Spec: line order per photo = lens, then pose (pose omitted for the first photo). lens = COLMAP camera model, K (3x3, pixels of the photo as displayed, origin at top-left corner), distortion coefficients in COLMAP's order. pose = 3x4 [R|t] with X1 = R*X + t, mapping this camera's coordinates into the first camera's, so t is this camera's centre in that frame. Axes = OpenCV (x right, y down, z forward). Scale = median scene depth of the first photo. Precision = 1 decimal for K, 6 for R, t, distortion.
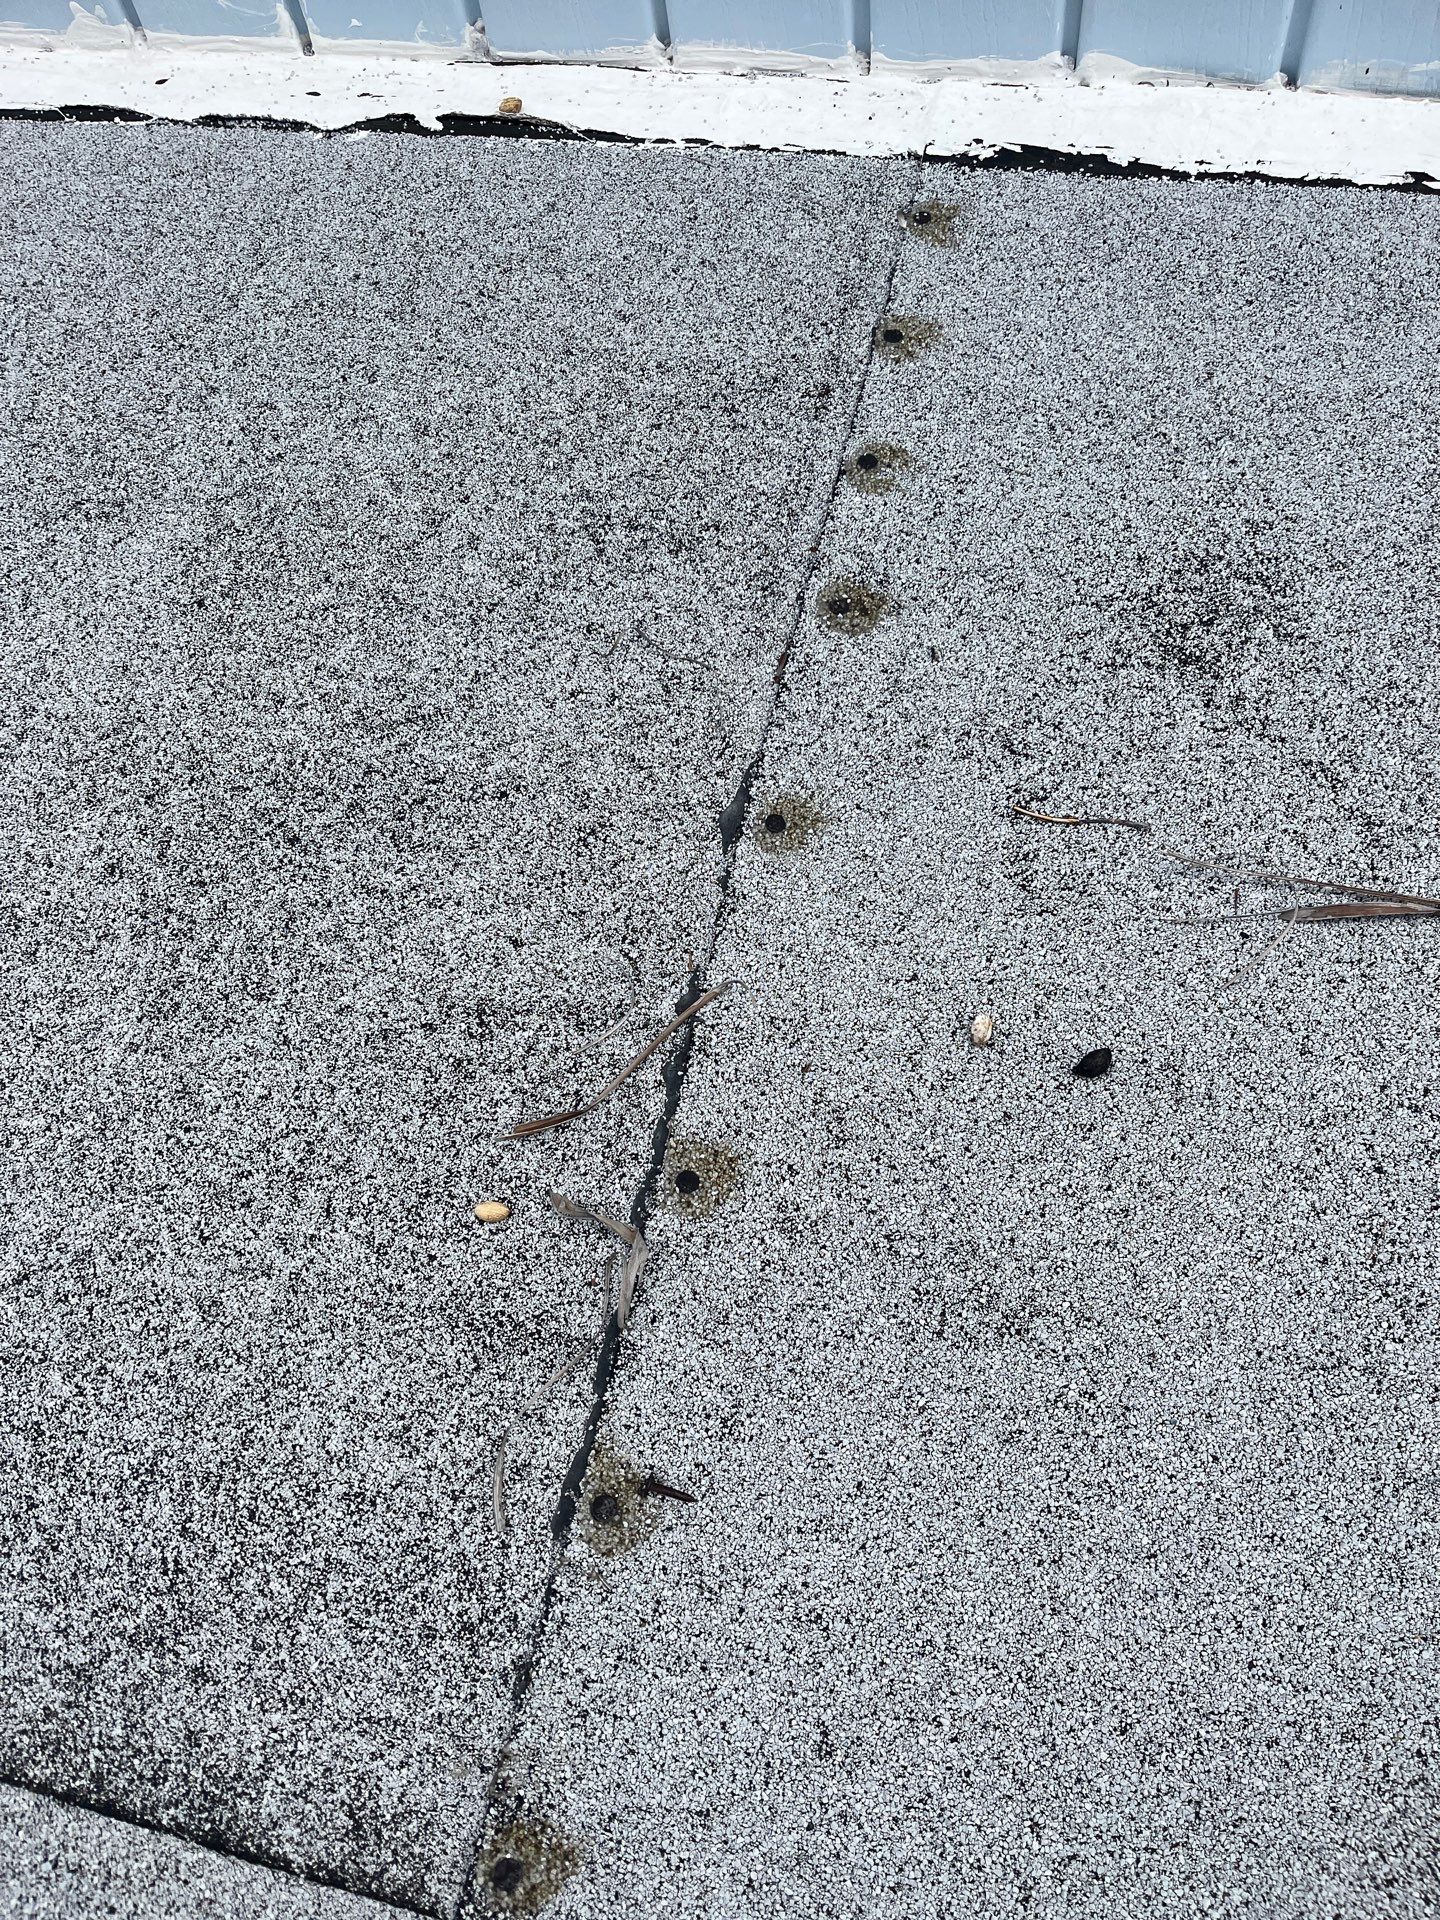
lens RADIAL K [[1463.4, 0, 728.8], [0, 1463.4, 959.0], [0, 0, 1]] dist [0.078969, -0.129633]
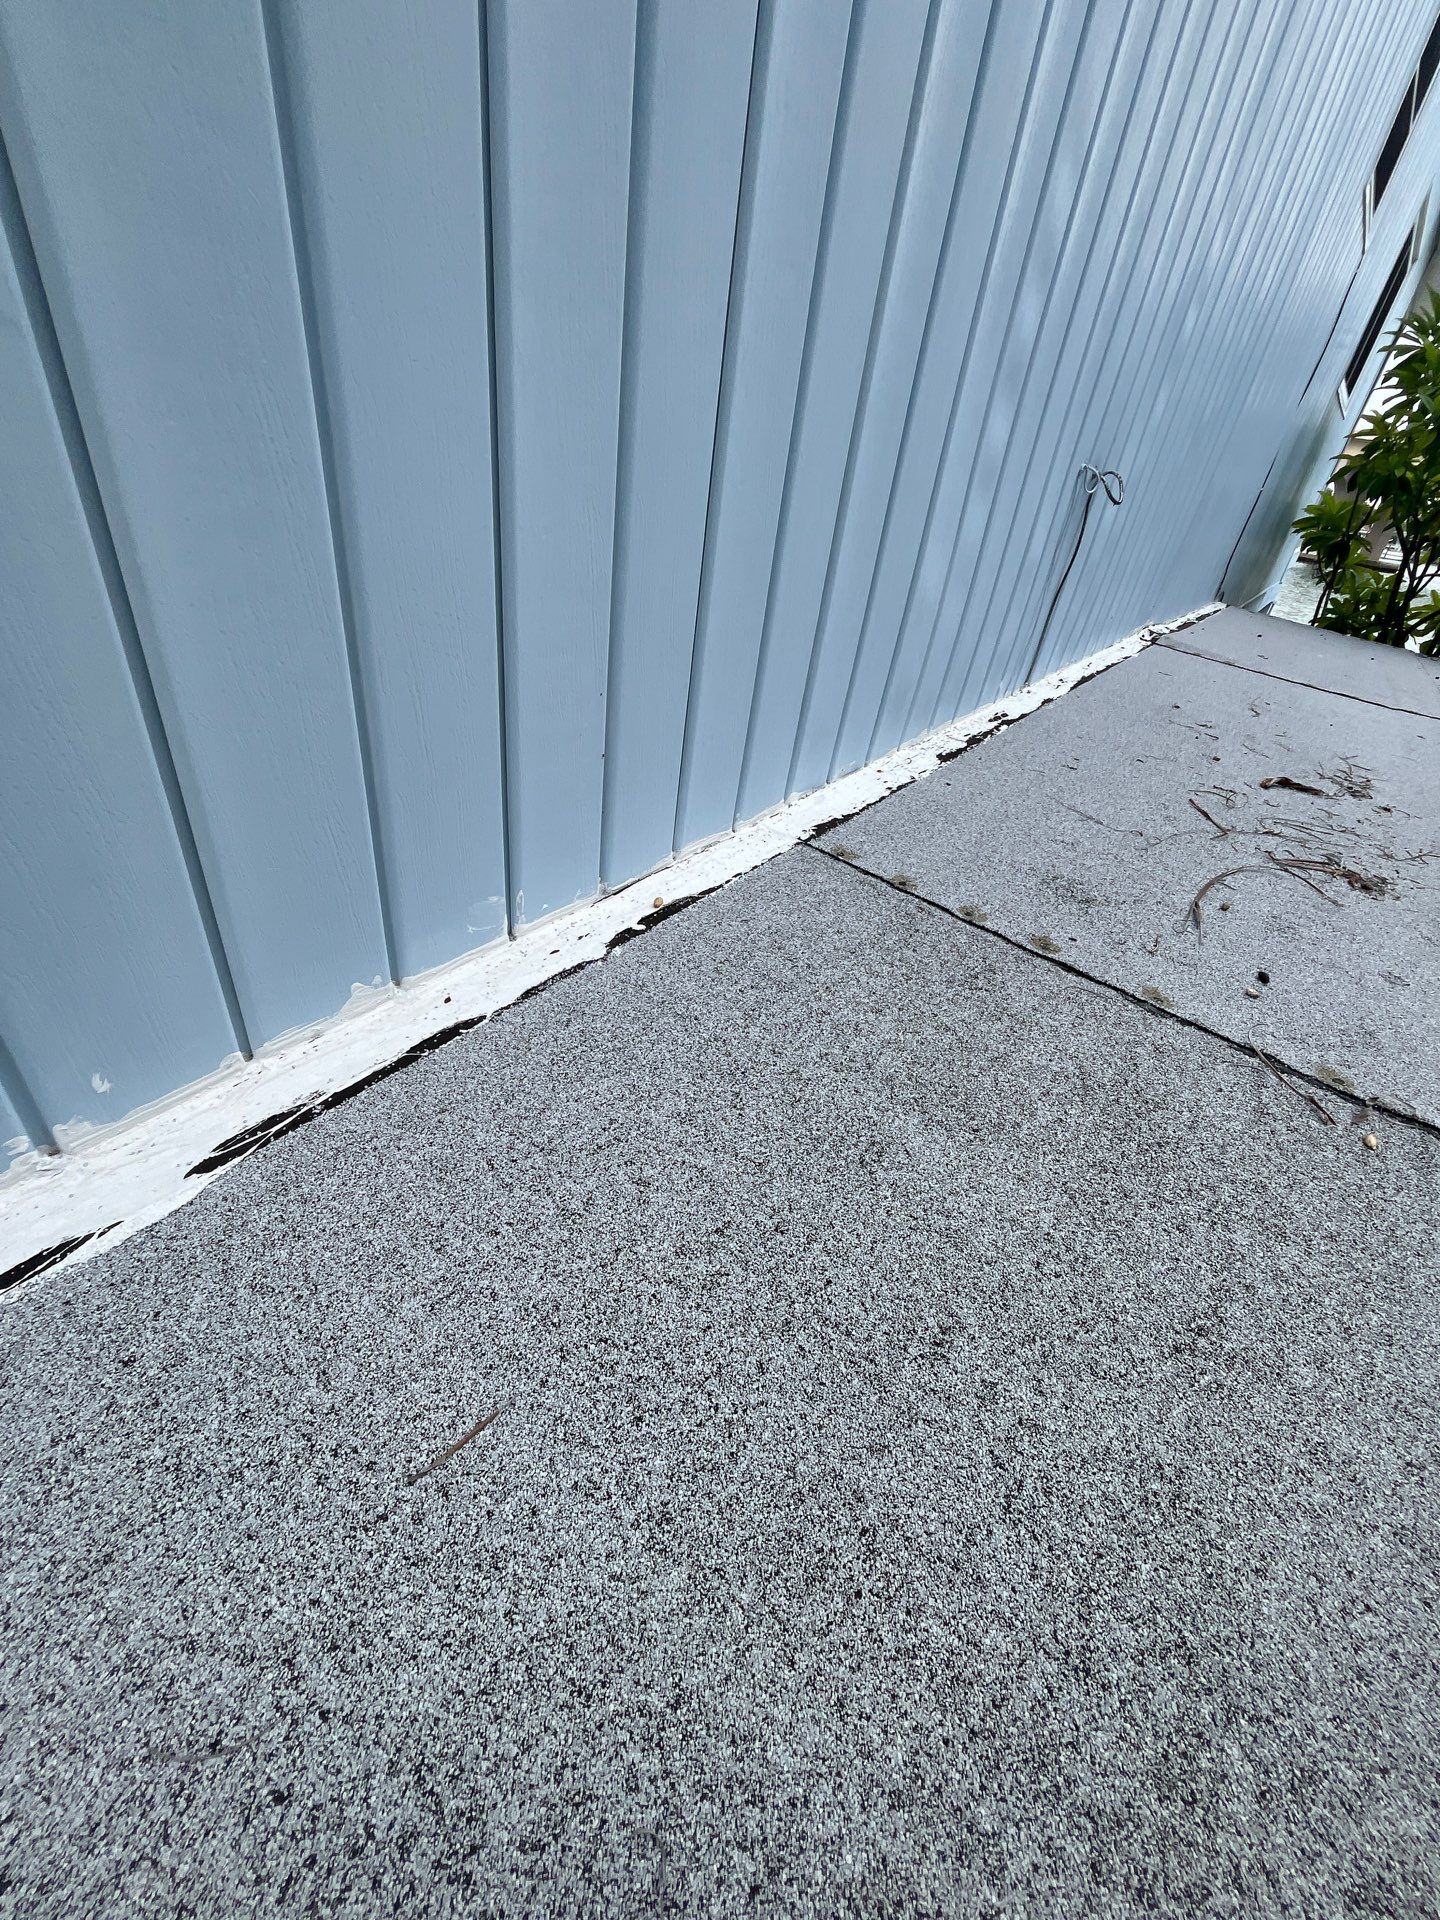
lens RADIAL K [[774.5, 0, 720.9], [0, 774.5, 954.8], [0, 0, 1]] dist [-0.005570, 0.000850]
pose [[0.364703, -0.388981, 0.845982, -0.920145], [0.732923, 0.680304, -0.003160, -0.480530], [-0.574296, 0.621192, 0.533202, 0.515298]]
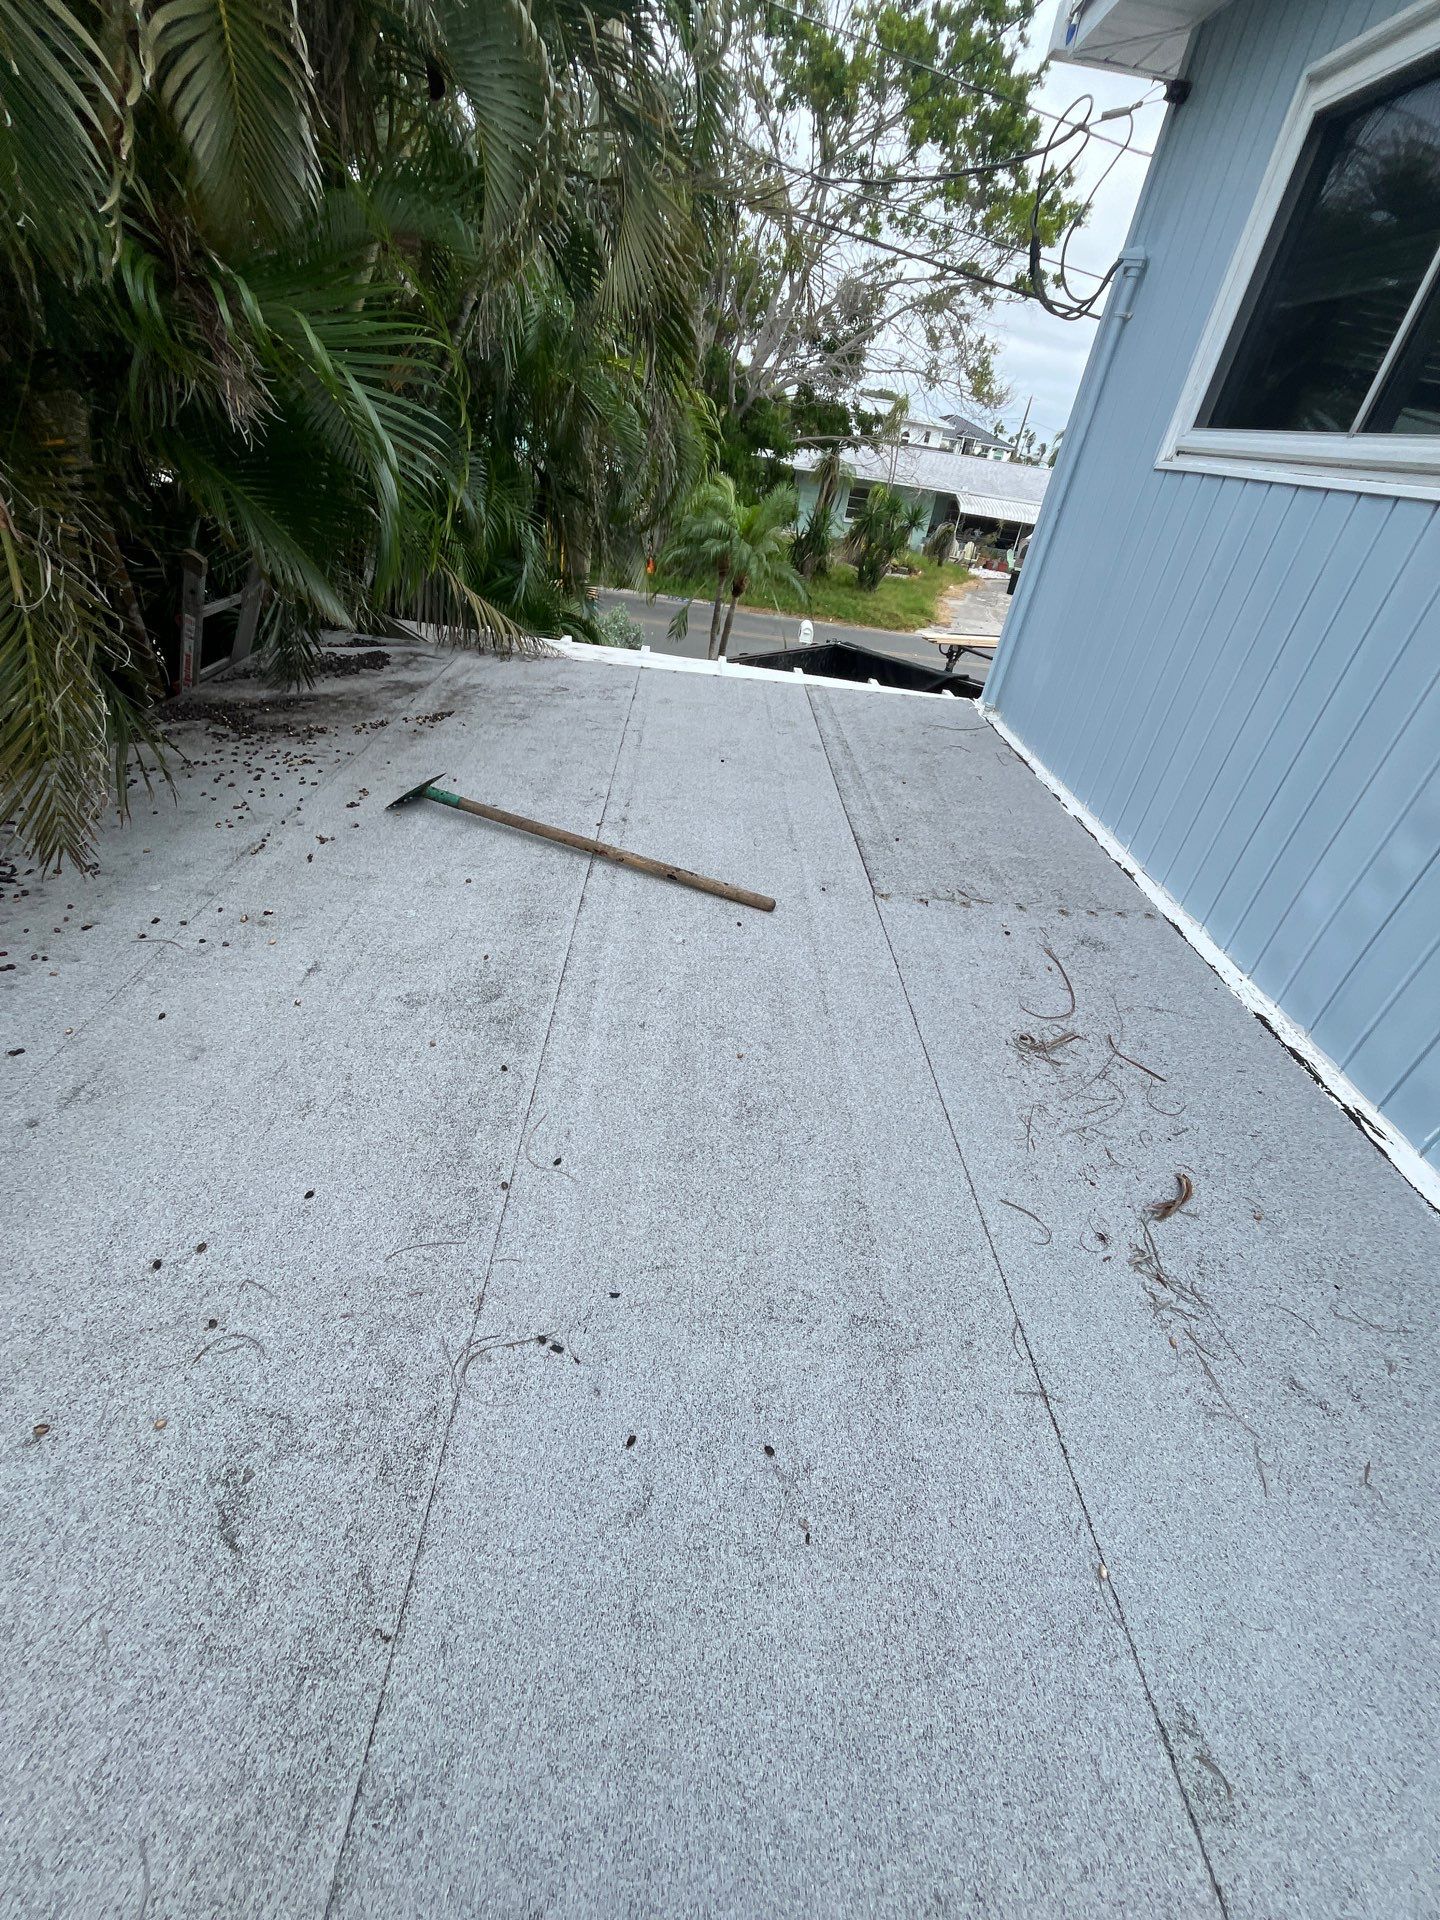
lens RADIAL K [[791.5, 0, 723.7], [0, 791.5, 952.8], [0, 0, 1]] dist [-0.002654, -0.000501]
pose [[0.238233, 0.650872, -0.720840, 1.746922], [-0.918087, 0.393025, 0.051456, 0.747440], [0.316799, 0.649535, 0.691189, -1.259771]]
